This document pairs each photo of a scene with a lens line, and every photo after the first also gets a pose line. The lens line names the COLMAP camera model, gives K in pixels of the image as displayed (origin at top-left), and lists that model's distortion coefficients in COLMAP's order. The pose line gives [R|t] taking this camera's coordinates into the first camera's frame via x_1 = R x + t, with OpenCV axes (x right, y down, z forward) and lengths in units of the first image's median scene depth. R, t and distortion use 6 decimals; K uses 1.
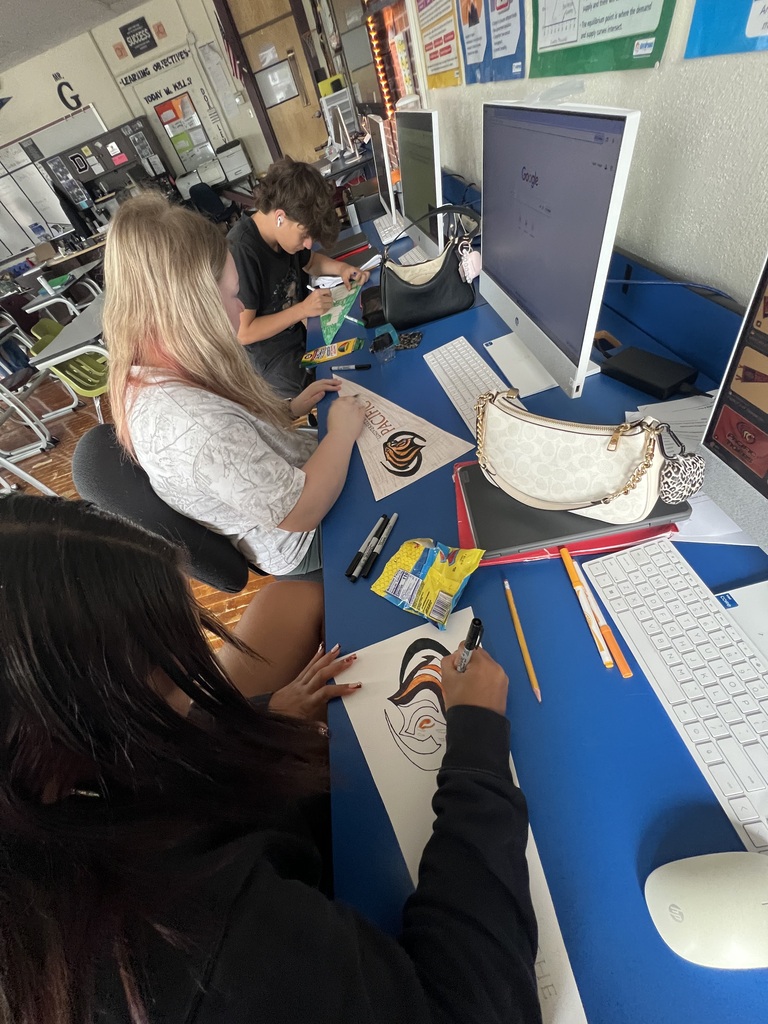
lens RADIAL K [[412.3, 0, 382.3], [0, 412.3, 511.3], [0, 0, 1]] dist [-0.004306, -0.000589]
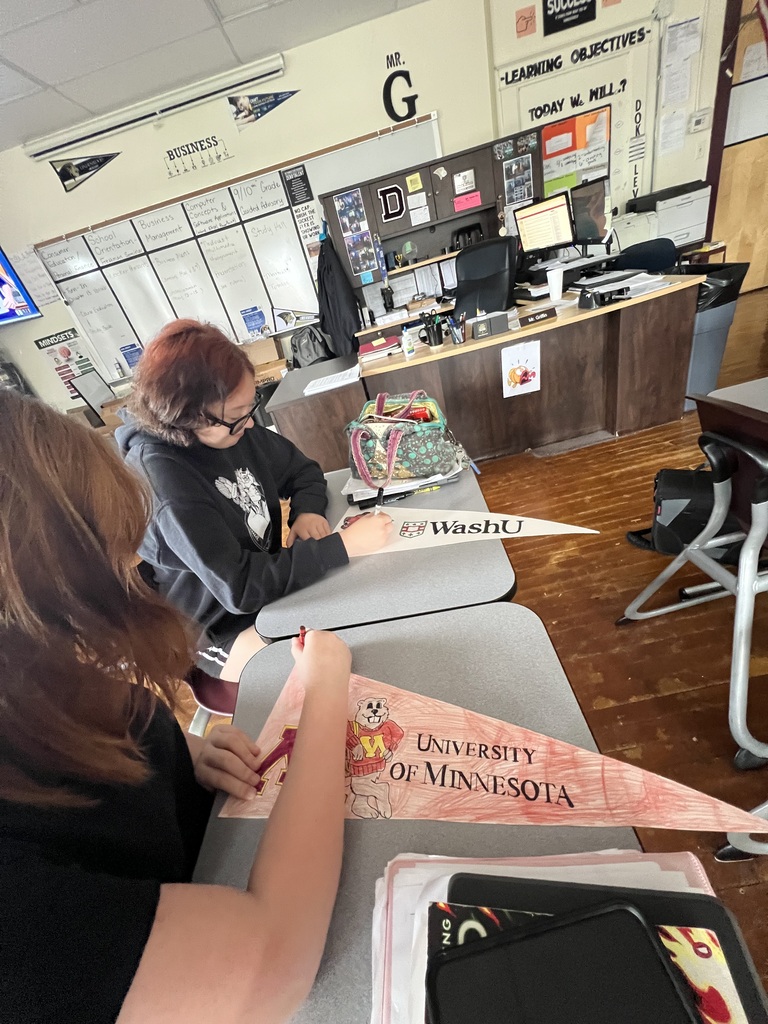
lens RADIAL K [[412.3, 0, 385.2], [0, 412.3, 513.5], [0, 0, 1]] dist [-0.004306, -0.000589]
pose [[0.995306, 0.076501, -0.059274, -0.701105], [-0.089007, 0.964060, -0.250330, -0.347986], [0.037993, 0.254431, 0.966344, 0.609539]]
